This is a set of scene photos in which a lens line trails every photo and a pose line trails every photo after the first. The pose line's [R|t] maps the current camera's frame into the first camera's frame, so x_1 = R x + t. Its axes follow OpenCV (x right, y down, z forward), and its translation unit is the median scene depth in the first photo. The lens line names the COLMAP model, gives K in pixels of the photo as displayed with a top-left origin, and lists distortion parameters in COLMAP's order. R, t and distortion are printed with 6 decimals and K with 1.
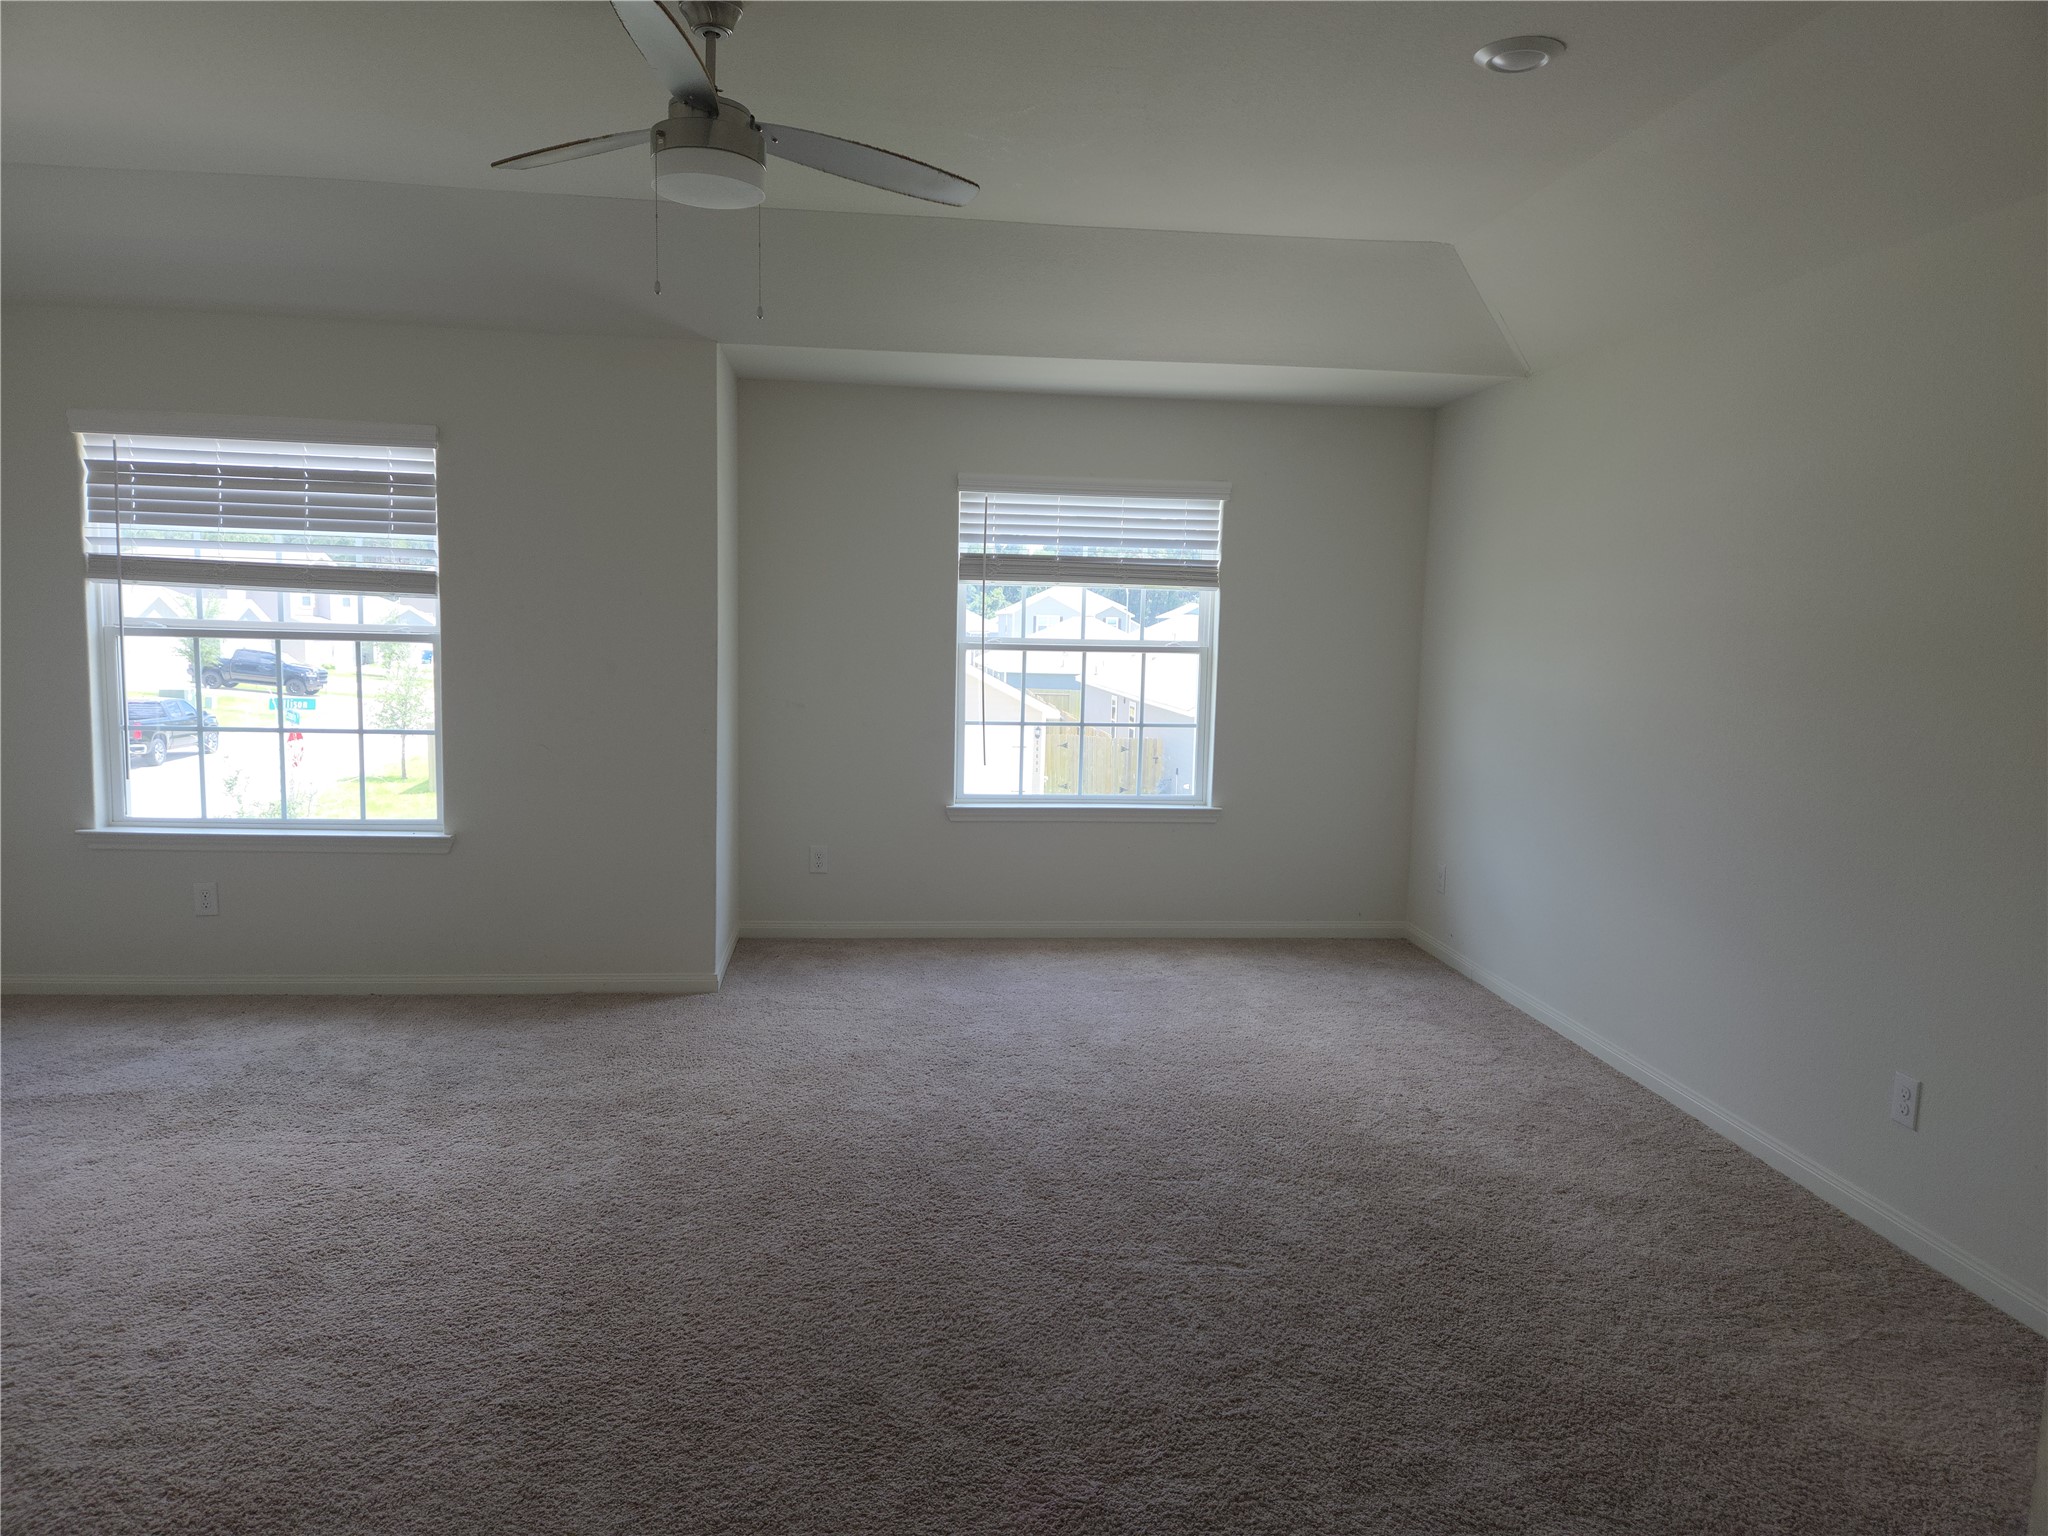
lens RADIAL K [[1396.4, 0, 1024.0], [0, 1396.4, 768.0], [0, 0, 1]] dist [0.072669, -0.078990]
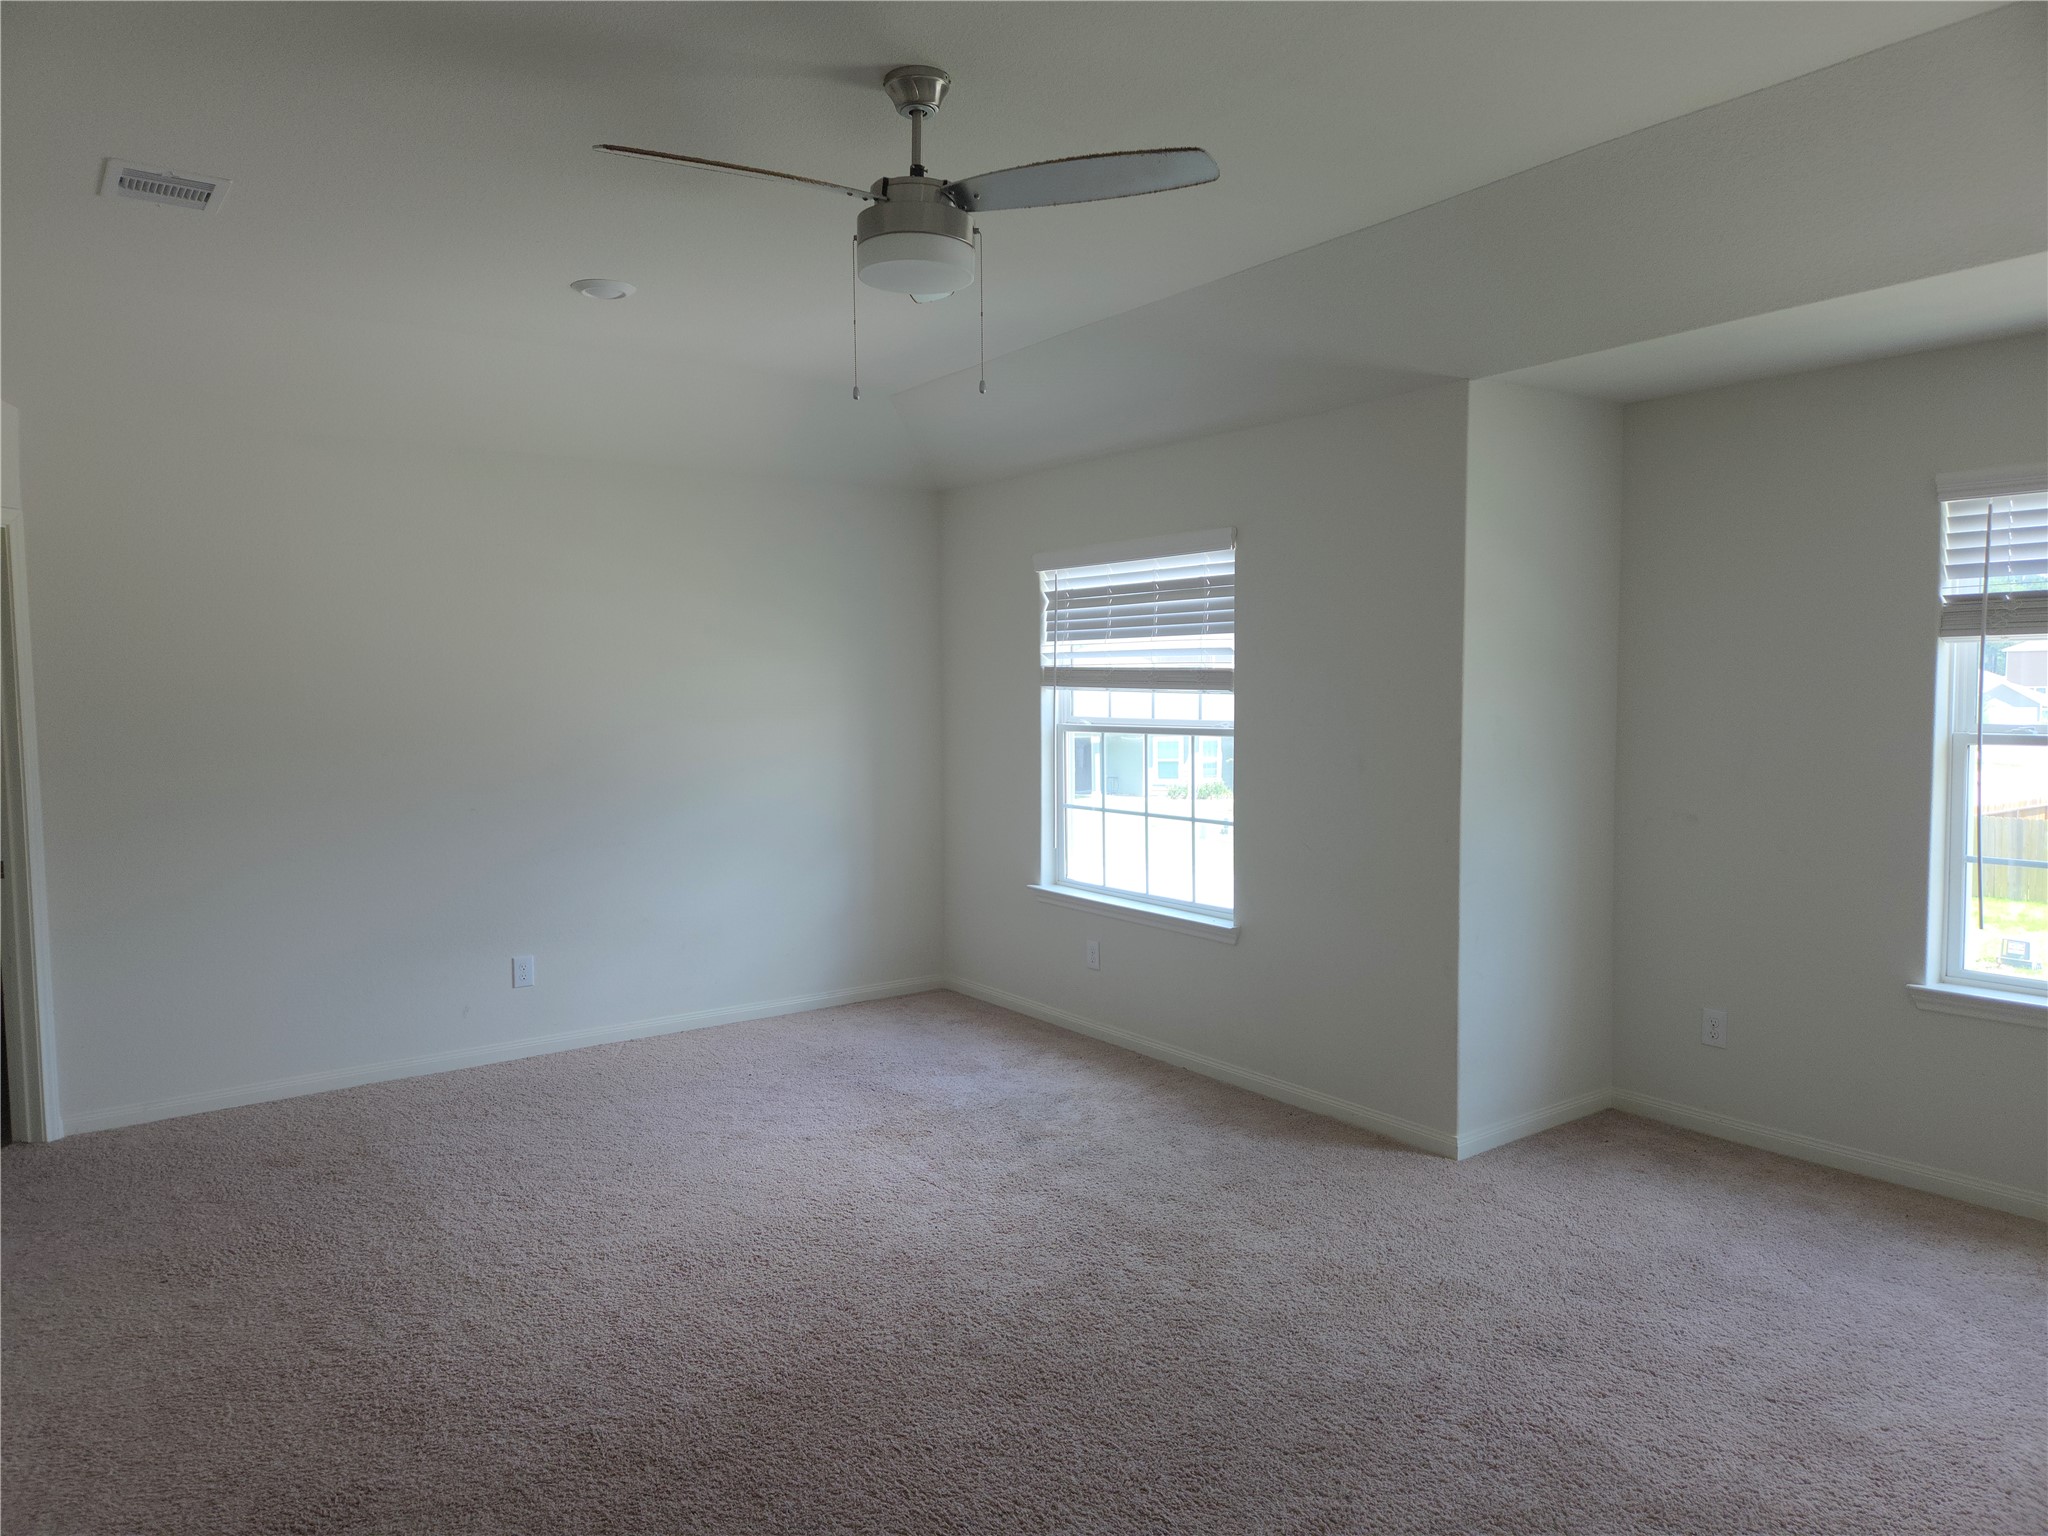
lens RADIAL K [[1396.4, 0, 1024.0], [0, 1396.4, 768.0], [0, 0, 1]] dist [0.072669, -0.078990]
pose [[0.470453, 0.024894, -0.882074, 0.416463], [-0.070185, 0.997491, -0.009281, -0.047445], [0.879630, 0.066274, 0.471020, 0.398690]]
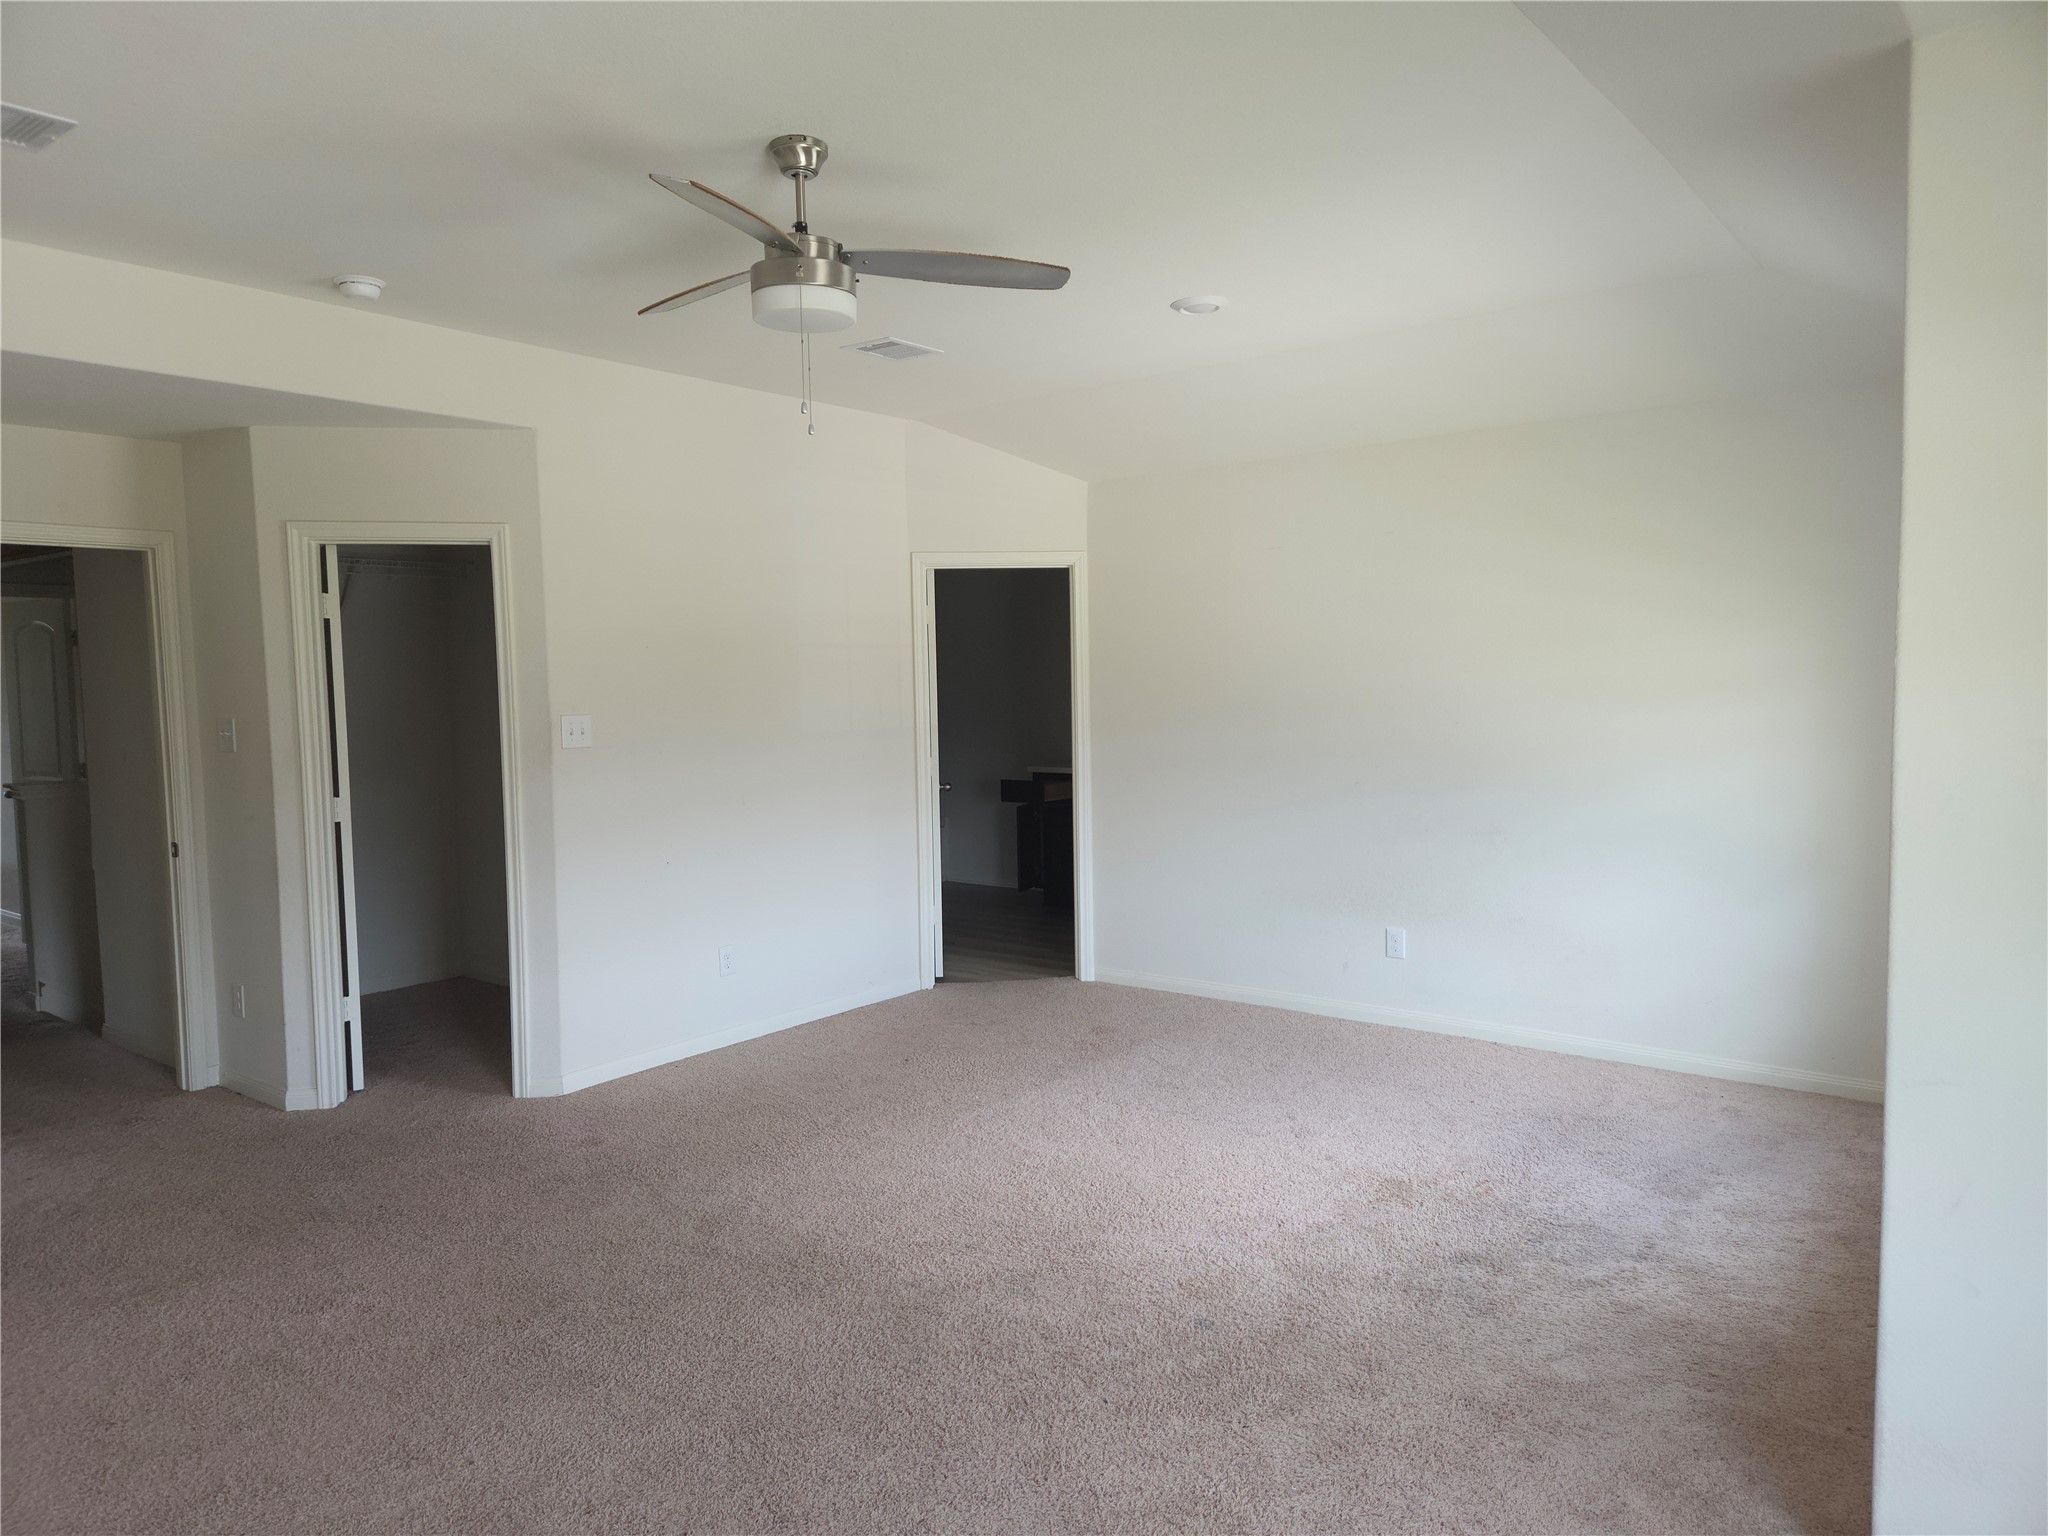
lens RADIAL K [[1396.4, 0, 1024.0], [0, 1396.4, 768.0], [0, 0, 1]] dist [0.072669, -0.078990]
pose [[-0.721859, 0.031685, -0.691315, 0.265385], [-0.079712, 0.988496, 0.128539, -0.137160], [0.687435, 0.147893, -0.711028, 1.182885]]
